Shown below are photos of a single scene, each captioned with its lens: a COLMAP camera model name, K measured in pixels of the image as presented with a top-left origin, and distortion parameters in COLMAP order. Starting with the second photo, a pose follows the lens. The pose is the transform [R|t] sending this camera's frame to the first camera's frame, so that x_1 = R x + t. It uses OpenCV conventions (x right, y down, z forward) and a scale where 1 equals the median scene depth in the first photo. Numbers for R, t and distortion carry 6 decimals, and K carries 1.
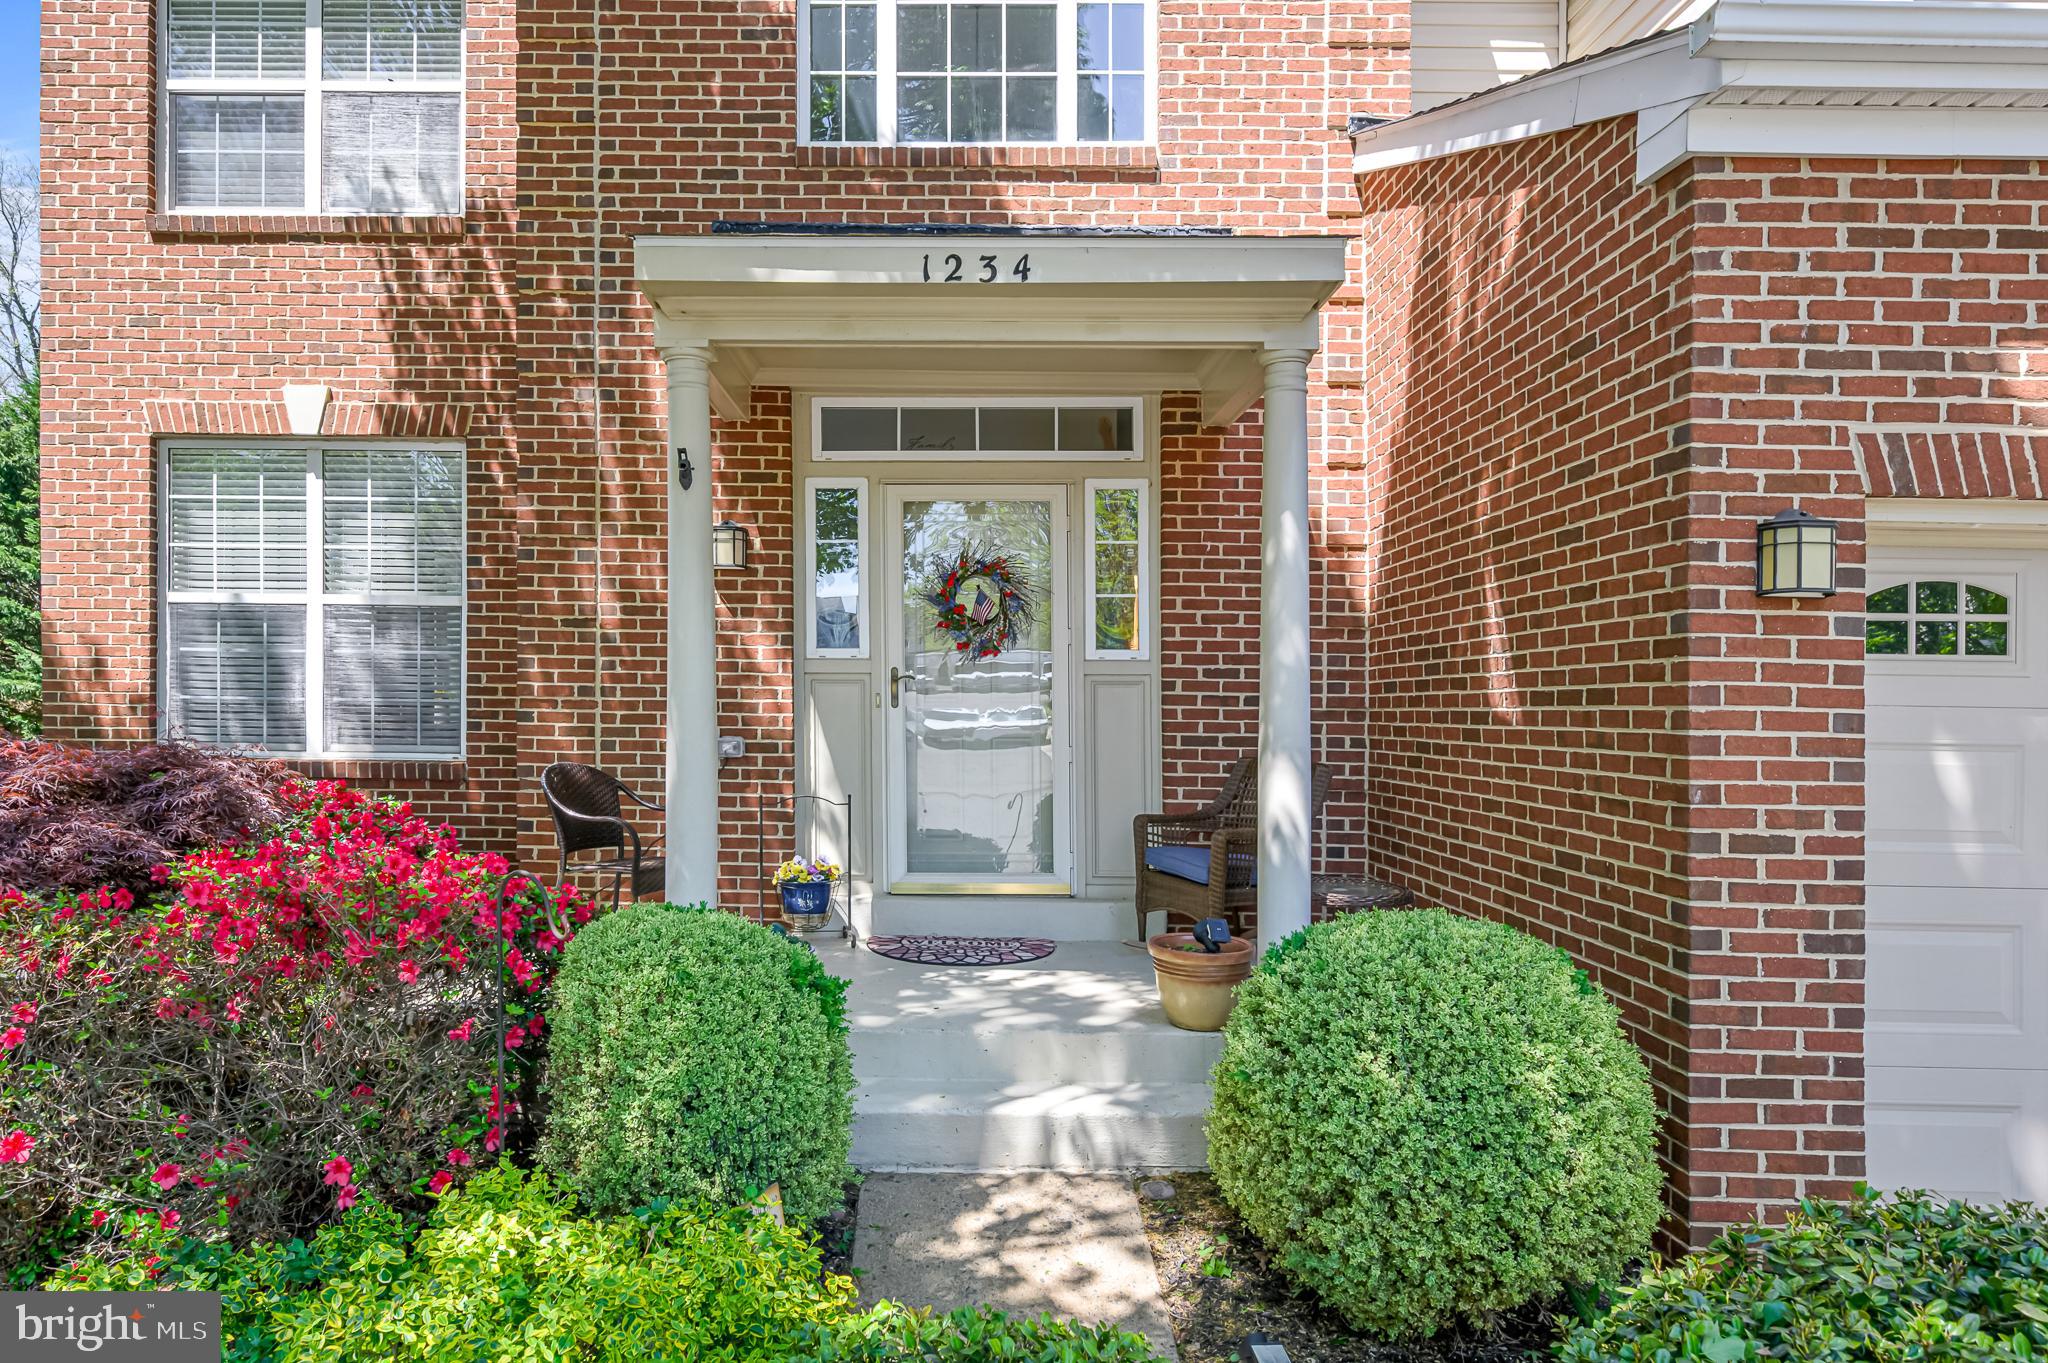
lens RADIAL K [[1234.6, 0, 951.3], [0, 1234.6, 719.4], [0, 0, 1]] dist [0.002927, -0.001876]
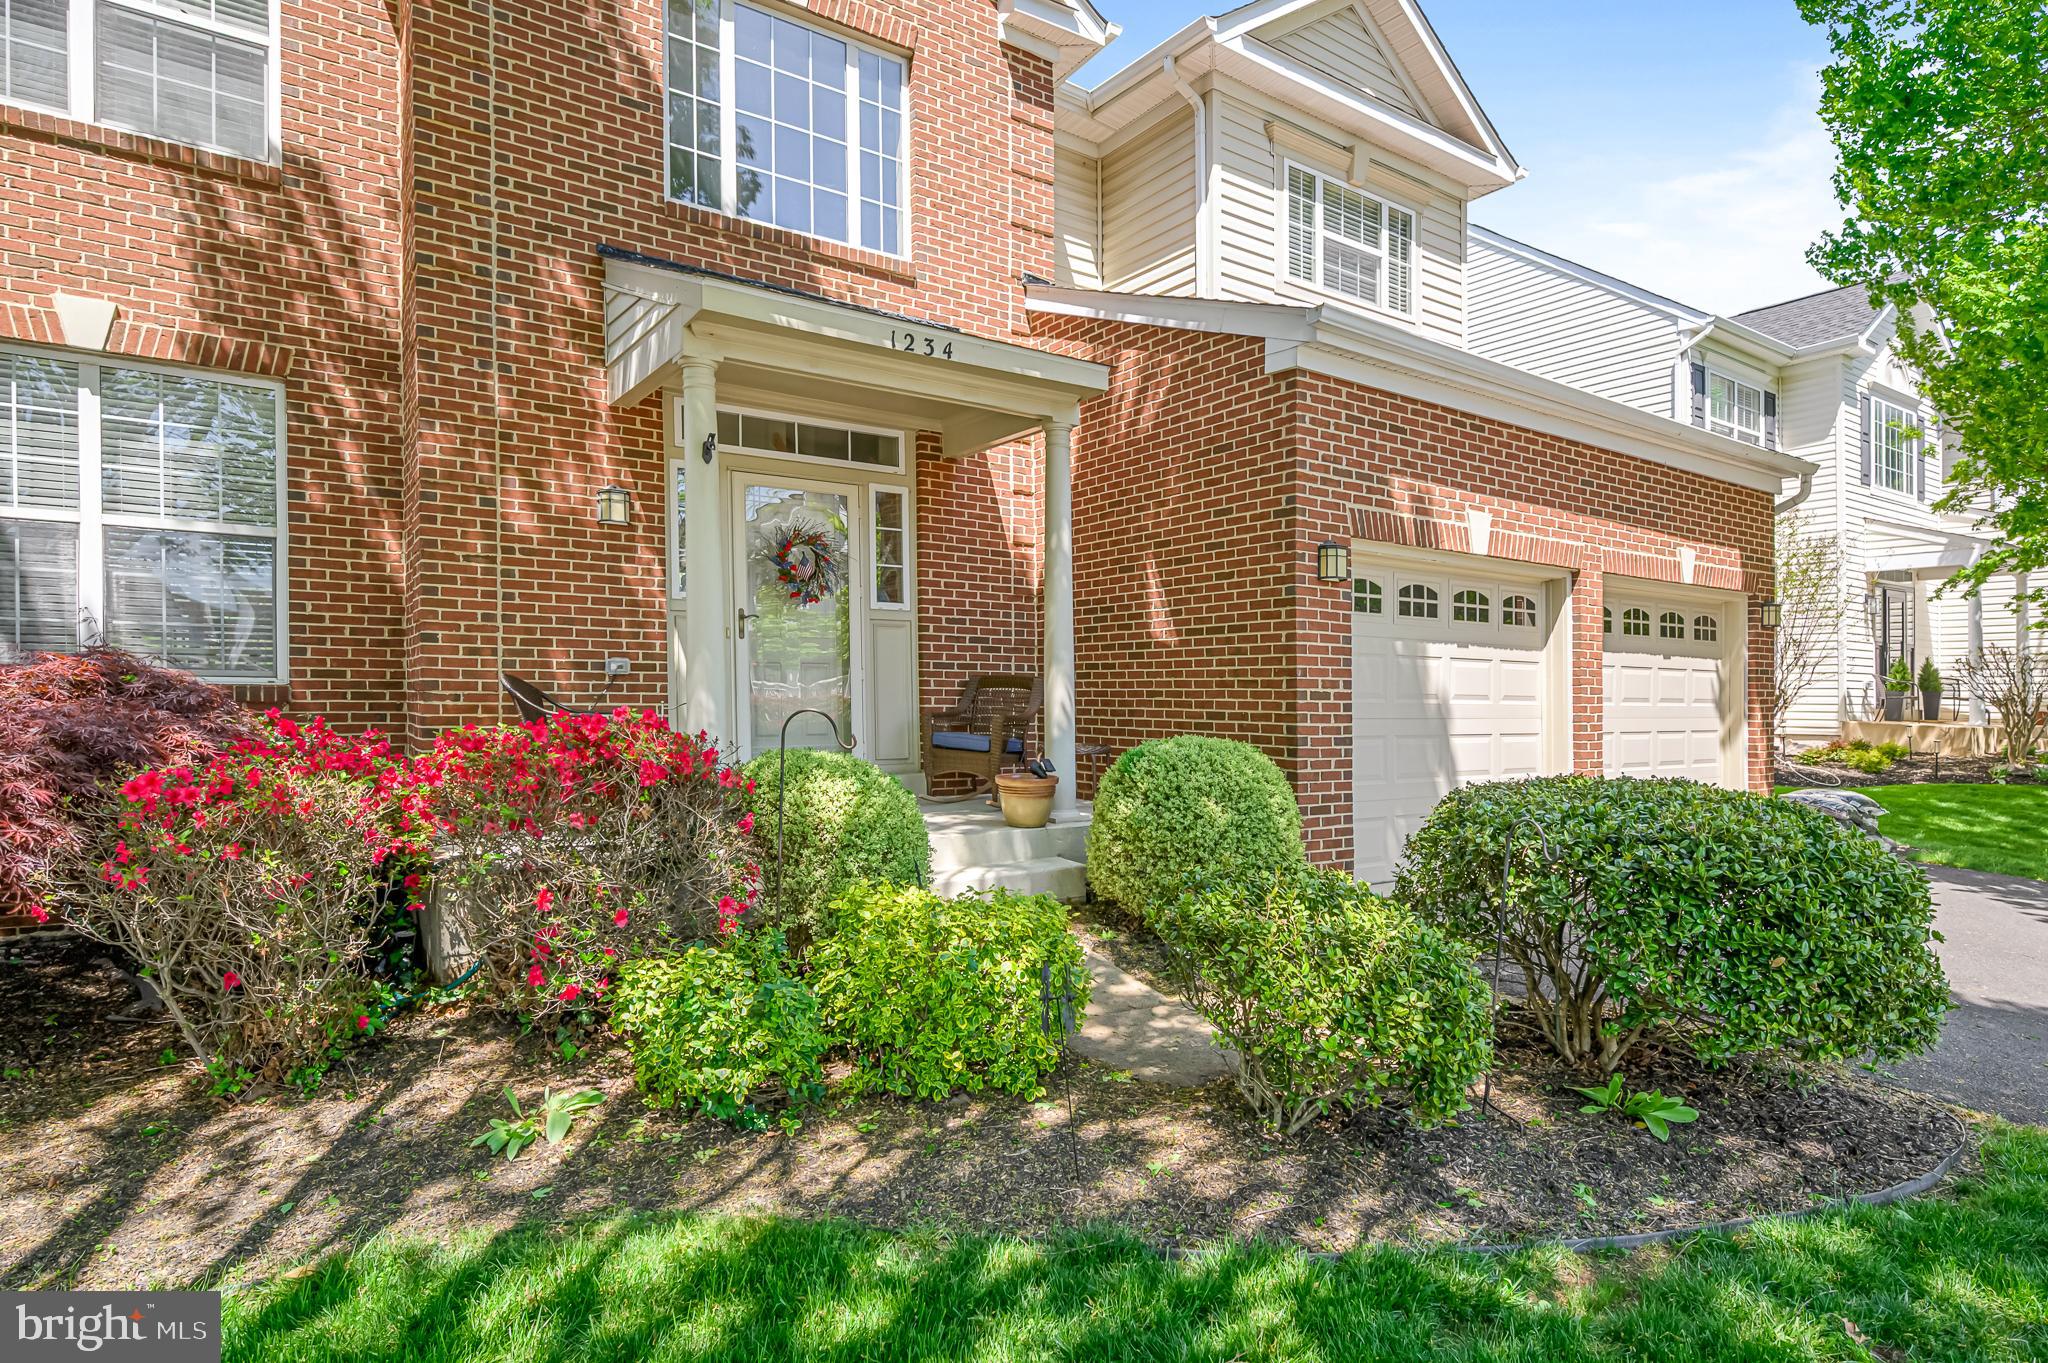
lens RADIAL K [[1064.9, 0, 1033.5], [0, 1064.9, 699.4], [0, 0, 1]] dist [0.000914, -0.001558]
pose [[0.823097, -0.006974, 0.567858, -0.443570], [0.005952, 0.999976, 0.003655, 0.054240], [-0.567870, 0.000371, 0.823118, -0.130027]]
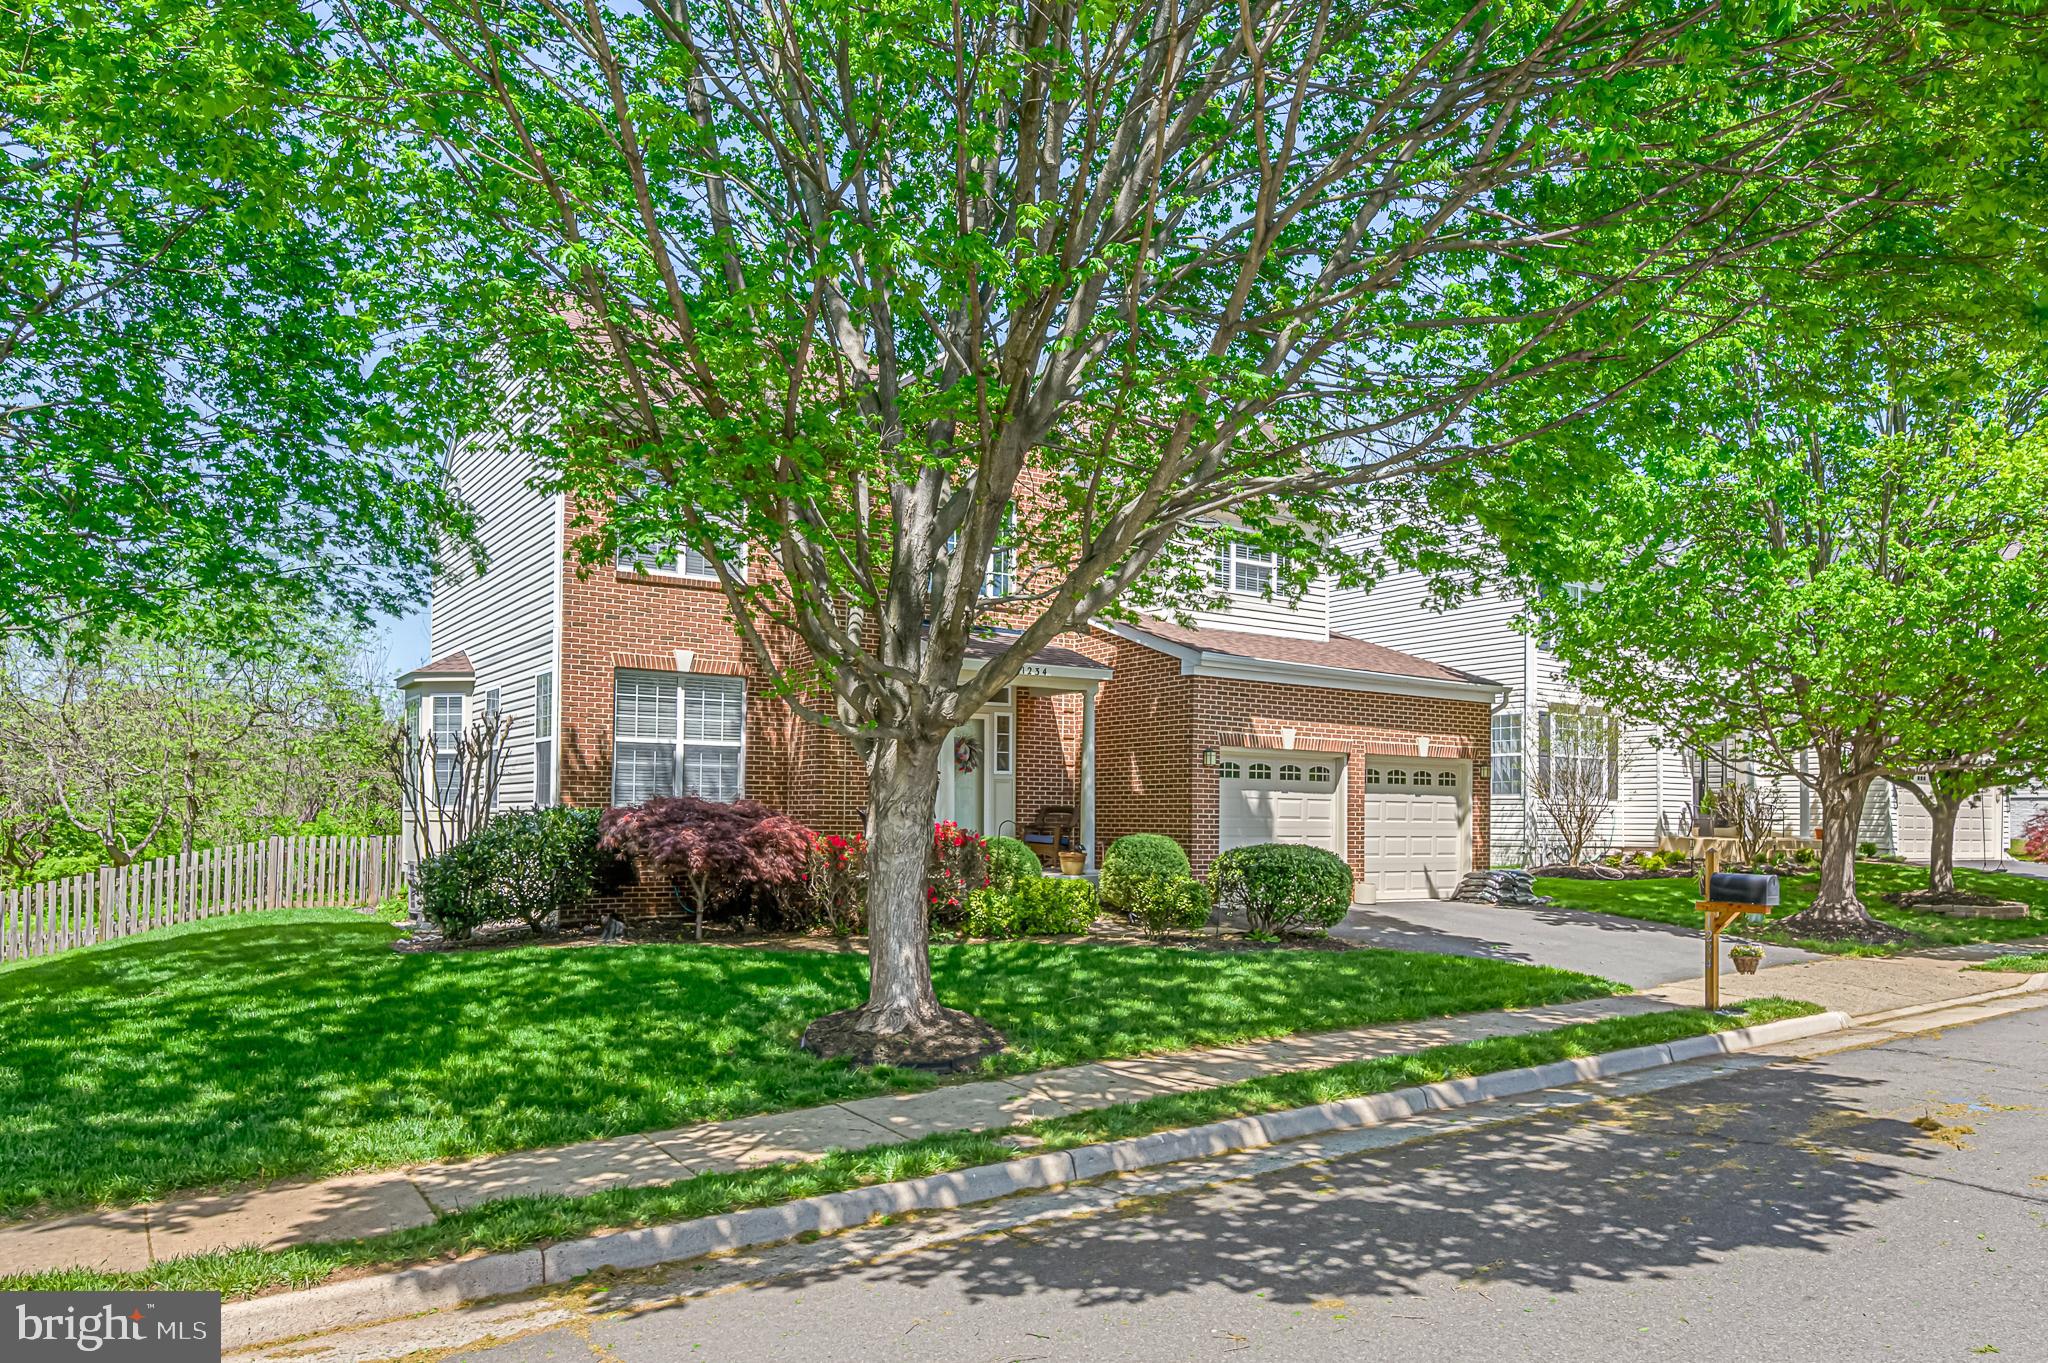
lens RADIAL K [[1308.6, 0, 1018.3], [0, 1308.6, 672.7], [0, 0, 1]] dist [0.000286, 0.004907]
pose [[0.836397, 0.055265, 0.545331, -1.544828], [0.006010, 0.993920, -0.109945, 0.054712], [-0.548091, 0.095235, 0.830979, -1.619639]]
